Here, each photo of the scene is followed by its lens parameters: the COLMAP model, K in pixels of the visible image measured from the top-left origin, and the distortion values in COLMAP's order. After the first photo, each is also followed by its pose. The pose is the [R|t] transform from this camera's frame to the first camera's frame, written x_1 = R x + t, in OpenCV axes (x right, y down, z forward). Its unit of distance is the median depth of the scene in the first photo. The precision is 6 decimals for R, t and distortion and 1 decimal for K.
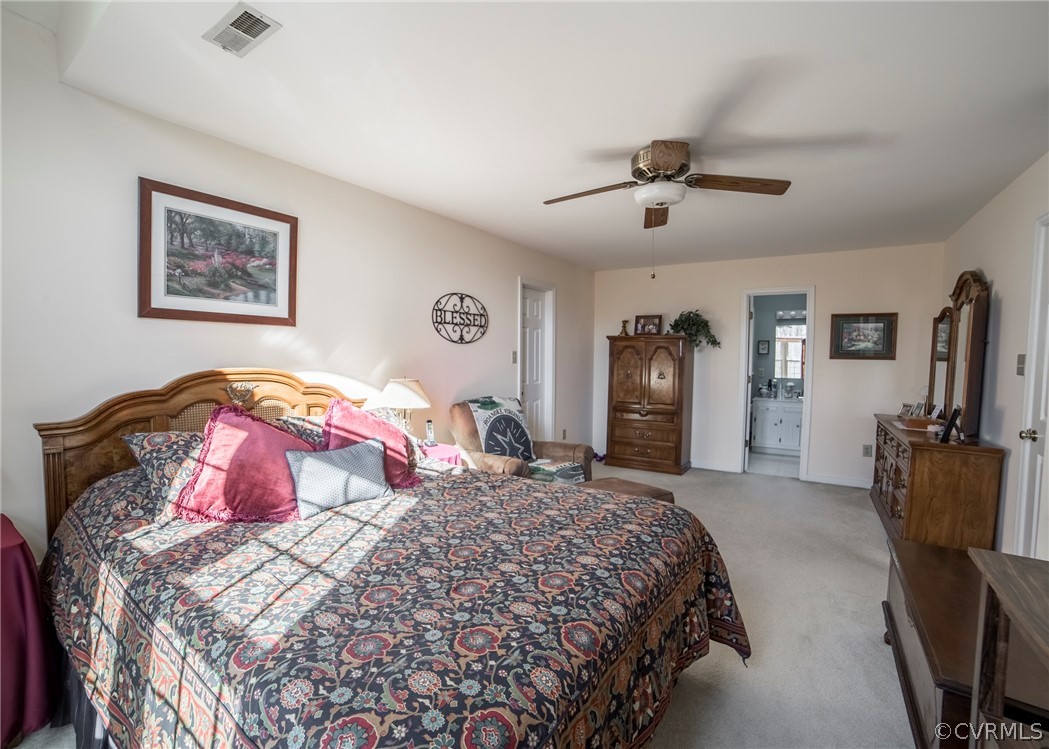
lens RADIAL K [[464.9, 0, 535.7], [0, 464.9, 378.3], [0, 0, 1]] dist [-0.108288, 0.033997]
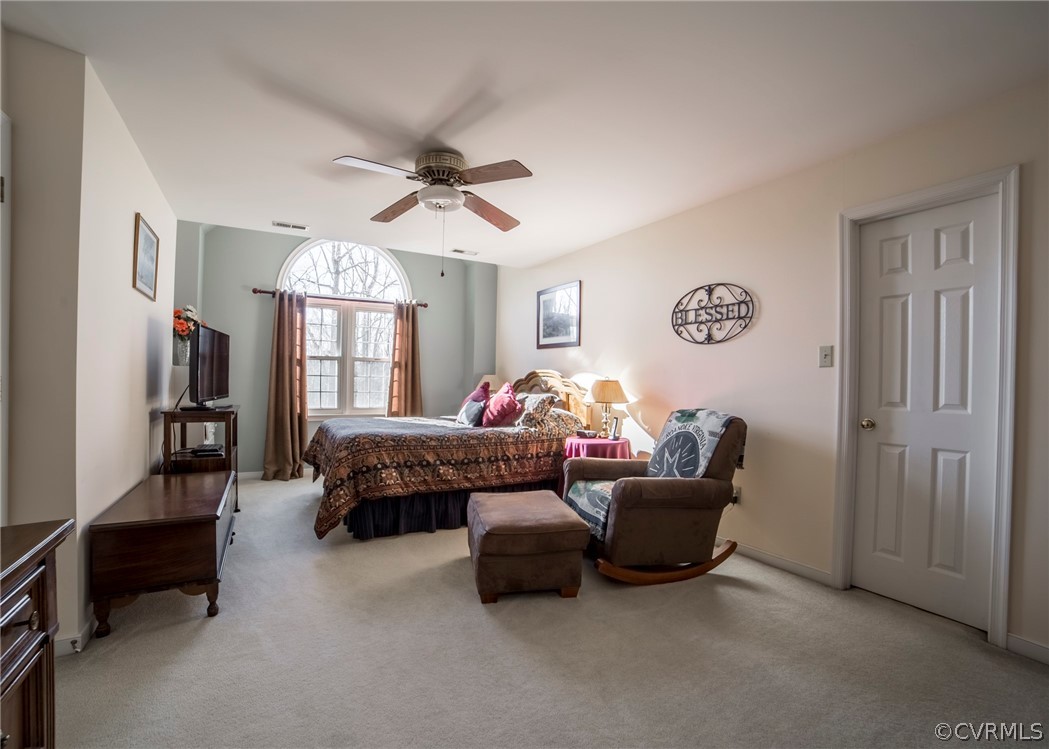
lens RADIAL K [[464.9, 0, 535.7], [0, 464.9, 378.3], [0, 0, 1]] dist [-0.108288, 0.033997]
pose [[-0.438215, -0.014284, -0.898757, 0.735351], [-0.057694, 0.998259, 0.012265, -0.005149], [0.897017, 0.057227, -0.438276, 1.107692]]
